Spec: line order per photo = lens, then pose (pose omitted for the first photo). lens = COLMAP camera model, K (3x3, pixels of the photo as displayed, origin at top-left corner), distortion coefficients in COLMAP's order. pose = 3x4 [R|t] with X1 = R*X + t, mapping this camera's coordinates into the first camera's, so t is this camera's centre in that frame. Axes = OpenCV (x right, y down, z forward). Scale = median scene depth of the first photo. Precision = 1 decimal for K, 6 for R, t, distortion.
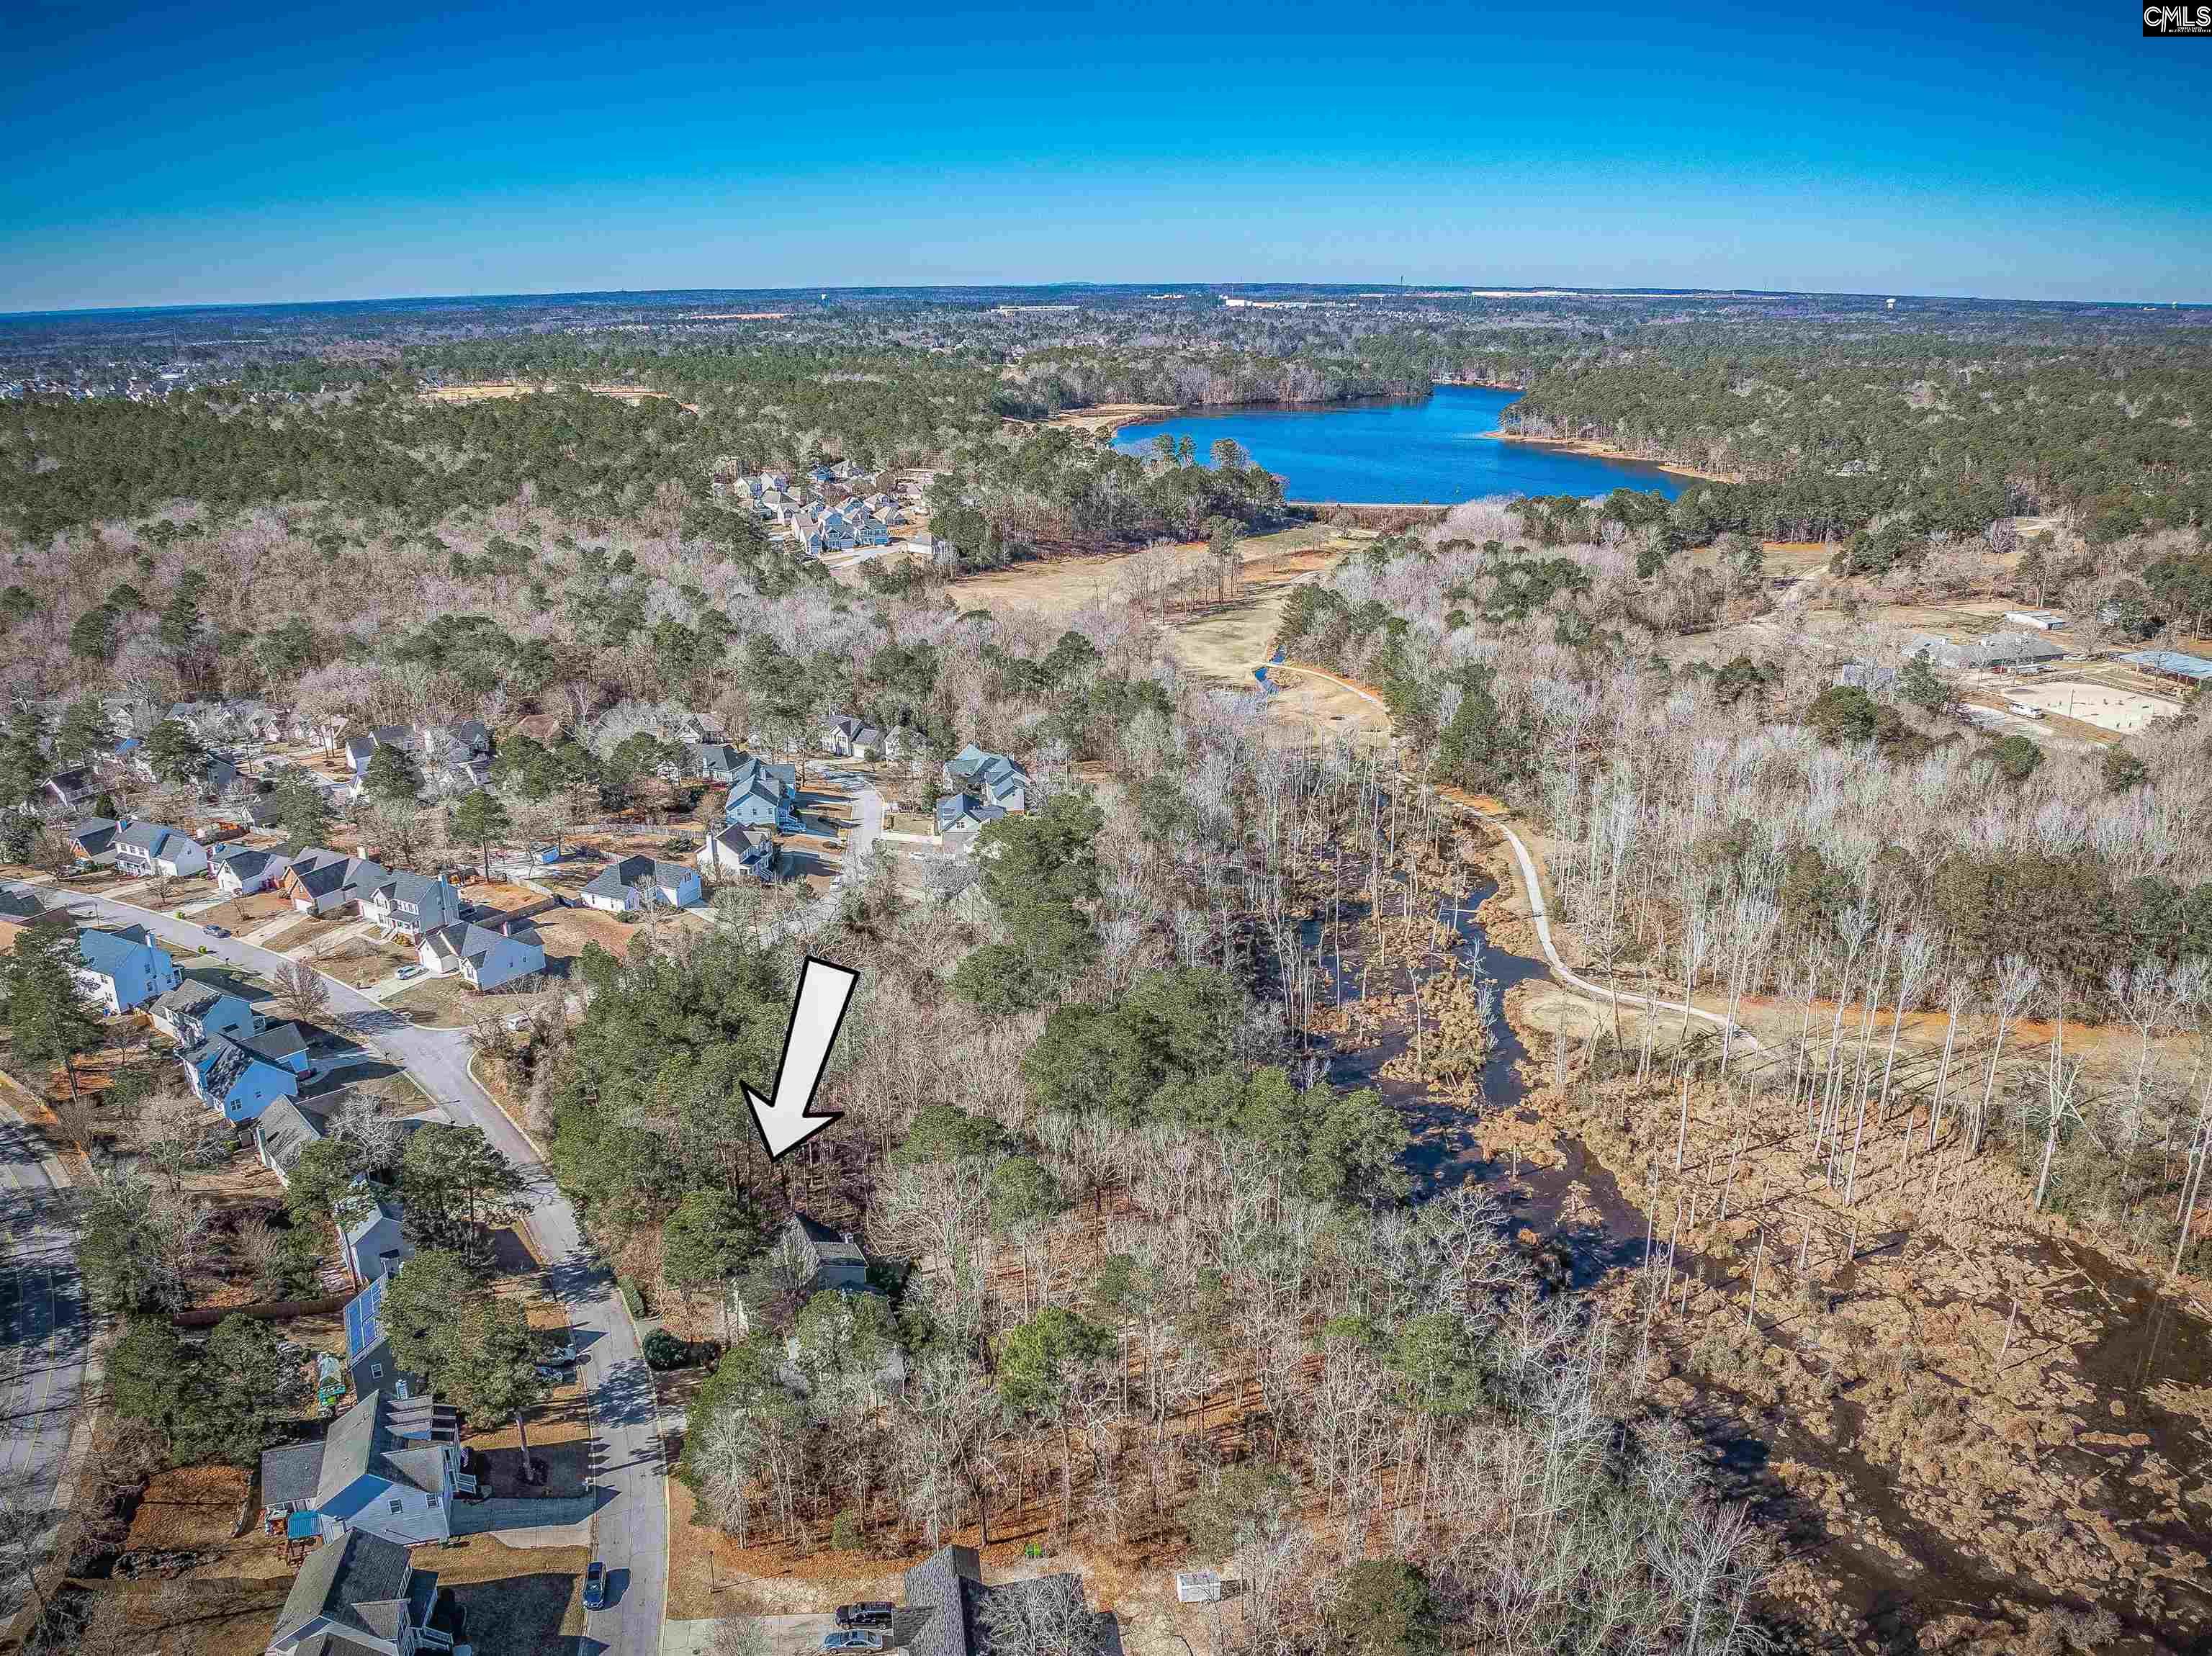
lens RADIAL K [[1654.2, 0, 1106.0], [0, 1654.2, 828.0], [0, 0, 1]] dist [-0.091027, 0.000864]
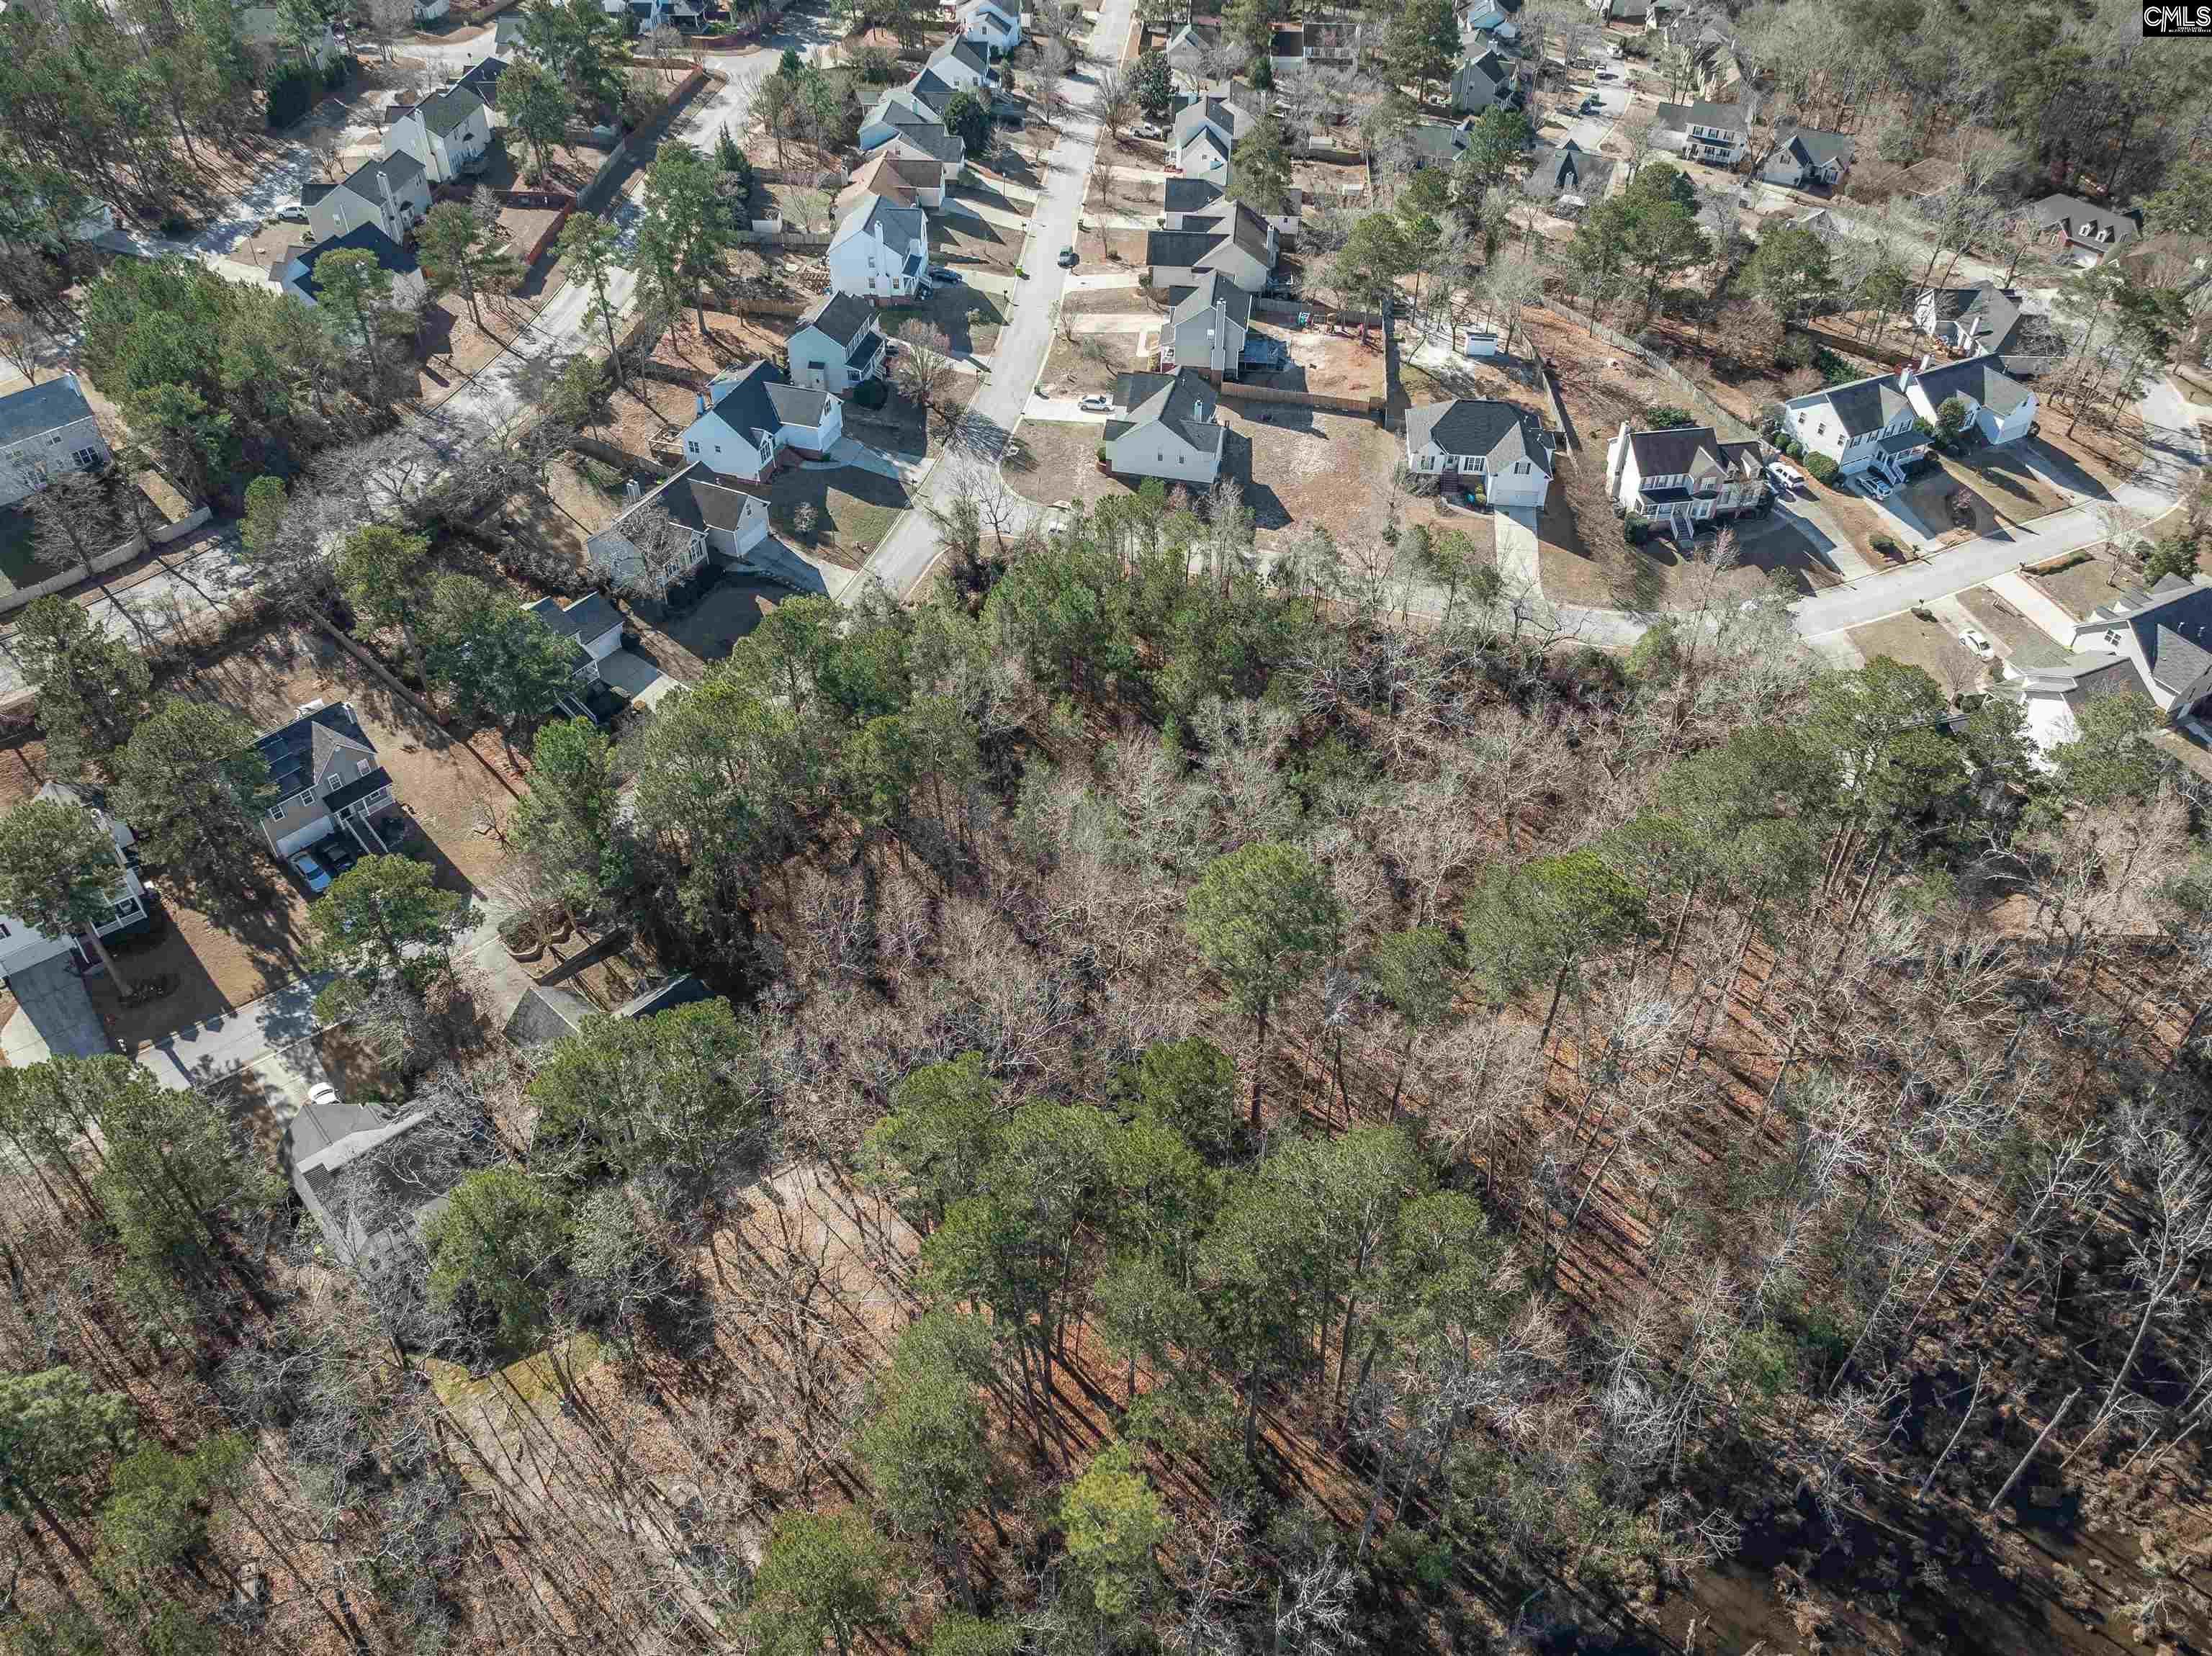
lens RADIAL K [[1597.6, 0, 1106.0], [0, 1597.6, 828.0], [0, 0, 1]] dist [-0.041181, -0.008652]
pose [[0.372411, 0.621030, -0.689661, 0.291862], [-0.295050, 0.783787, 0.546465, -0.224646], [0.879918, -0.000025, 0.475125, 0.862823]]
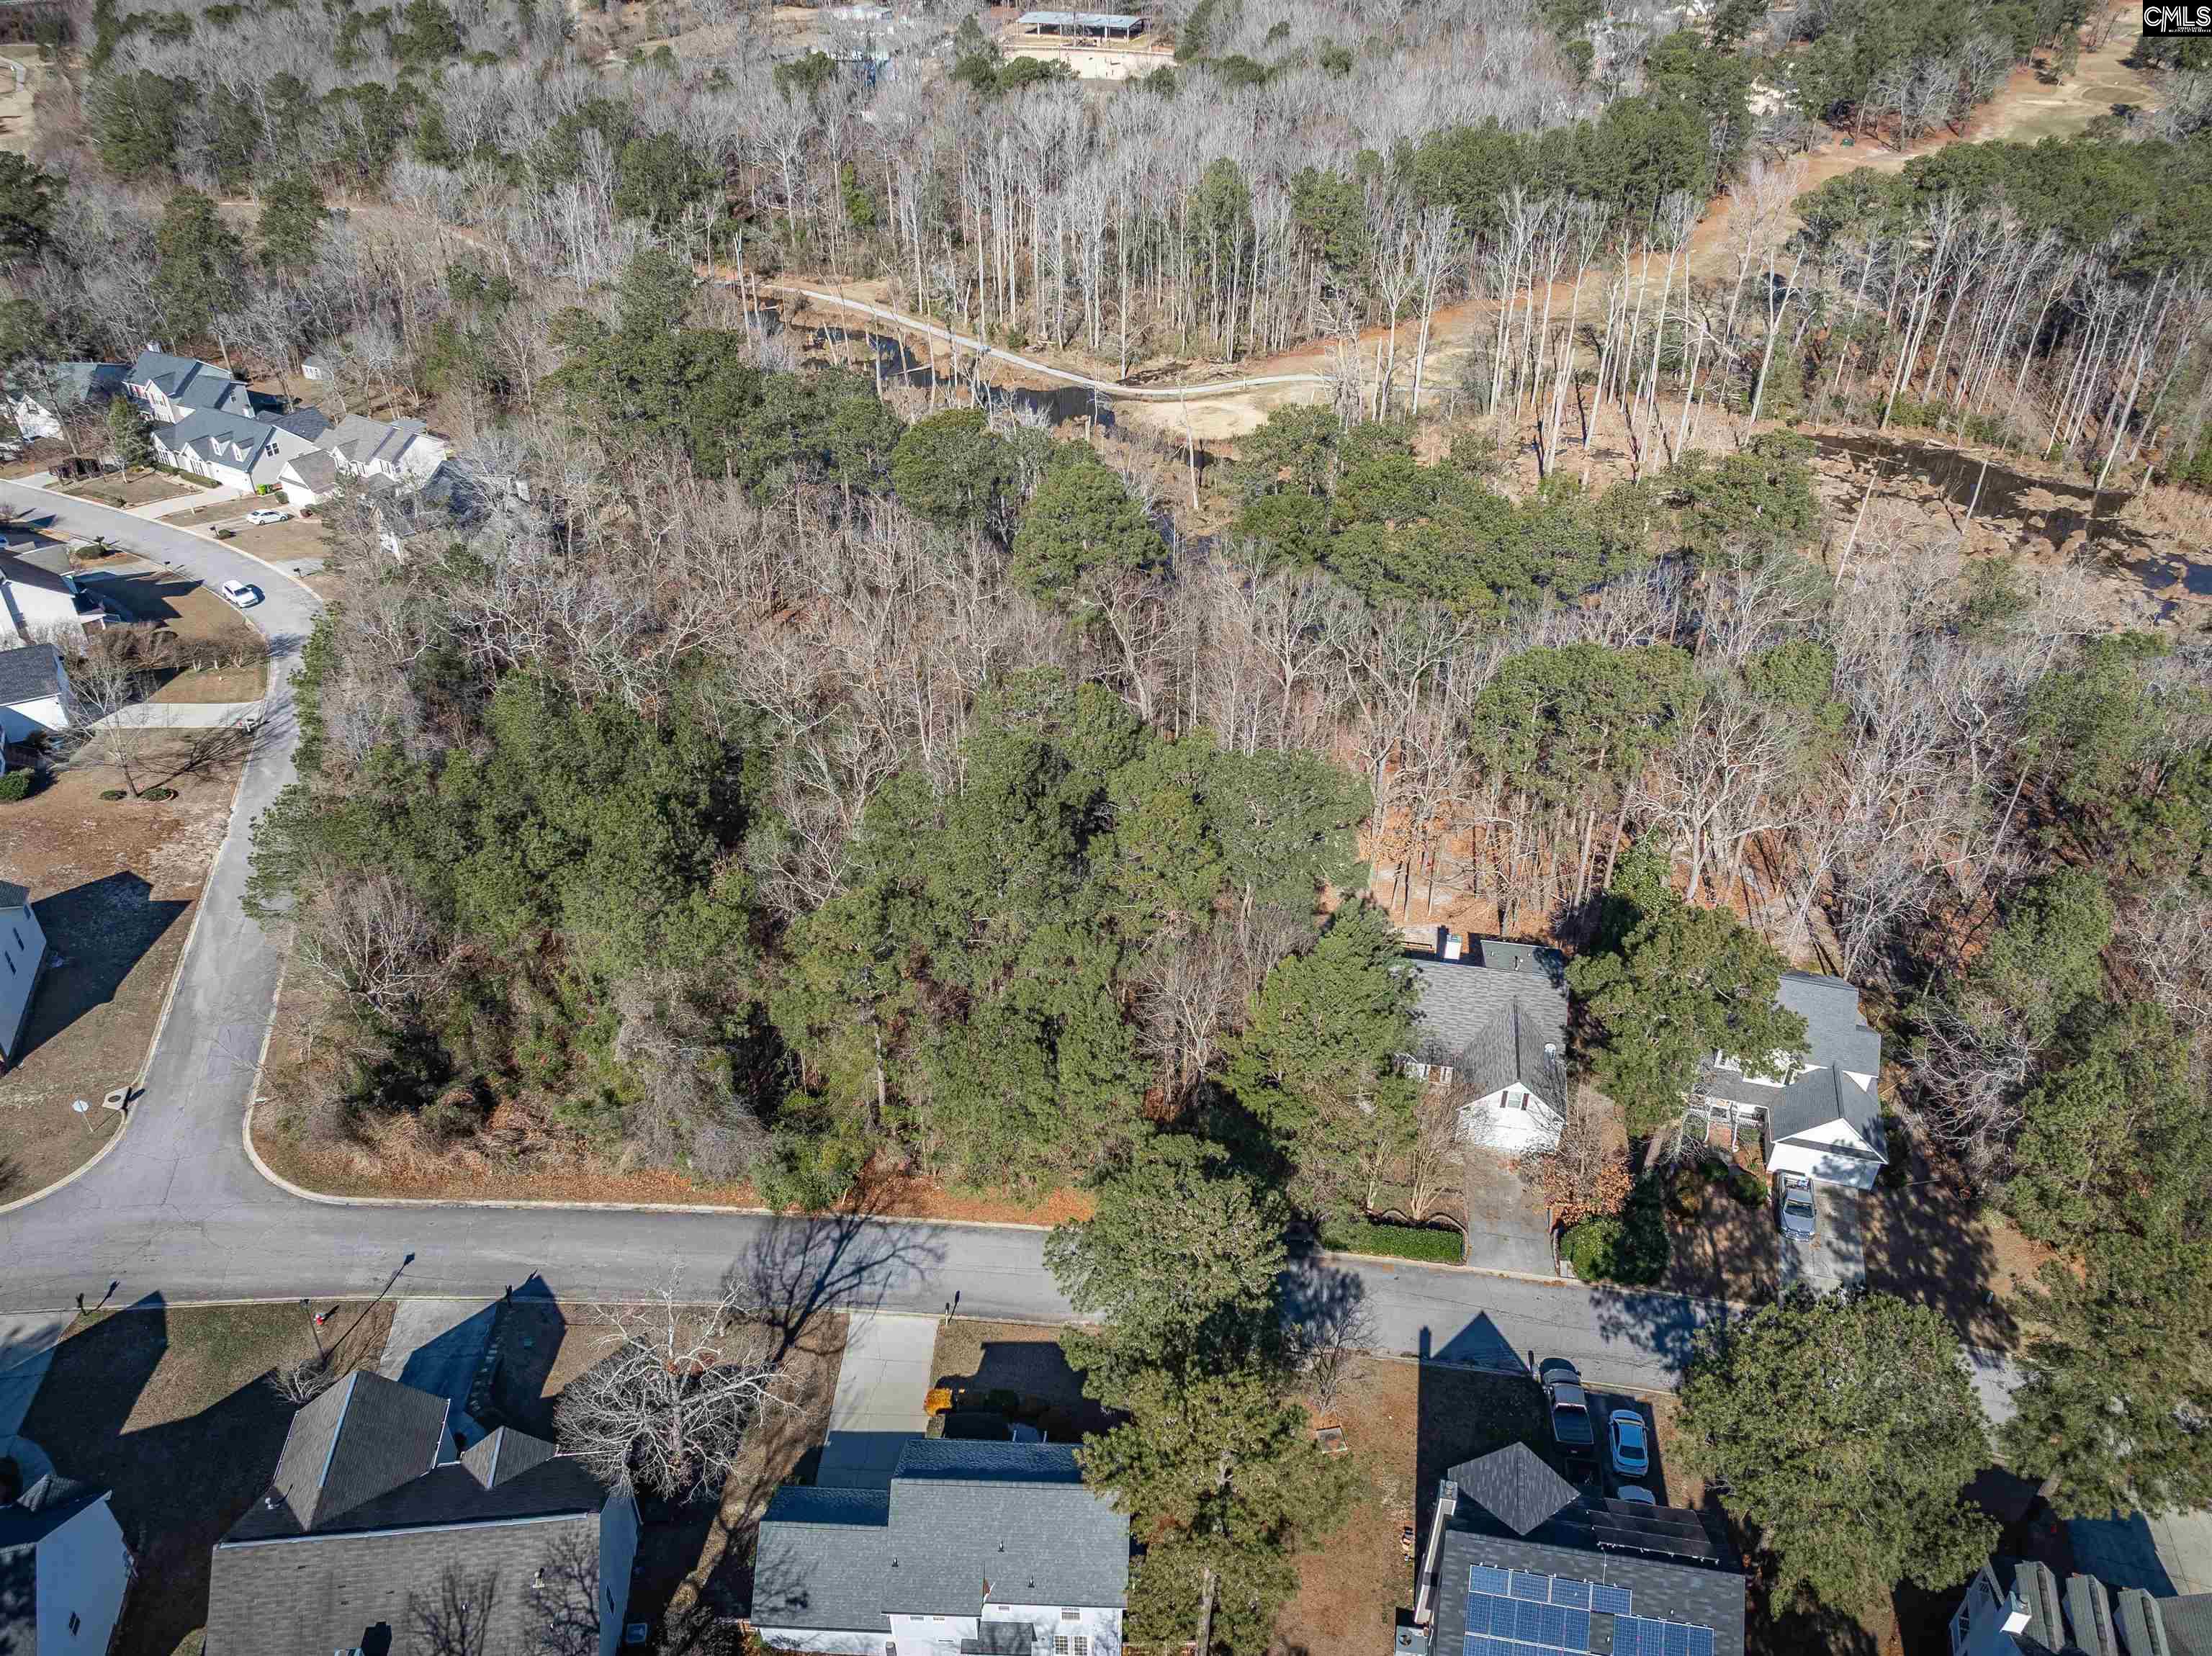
lens RADIAL K [[1597.6, 0, 1106.0], [0, 1597.6, 828.0], [0, 0, 1]] dist [-0.041181, -0.008652]
pose [[0.586799, -0.446915, 0.675229, -0.603378], [0.249131, 0.893087, 0.374605, -0.029624], [-0.770455, -0.051598, 0.635403, 0.750335]]
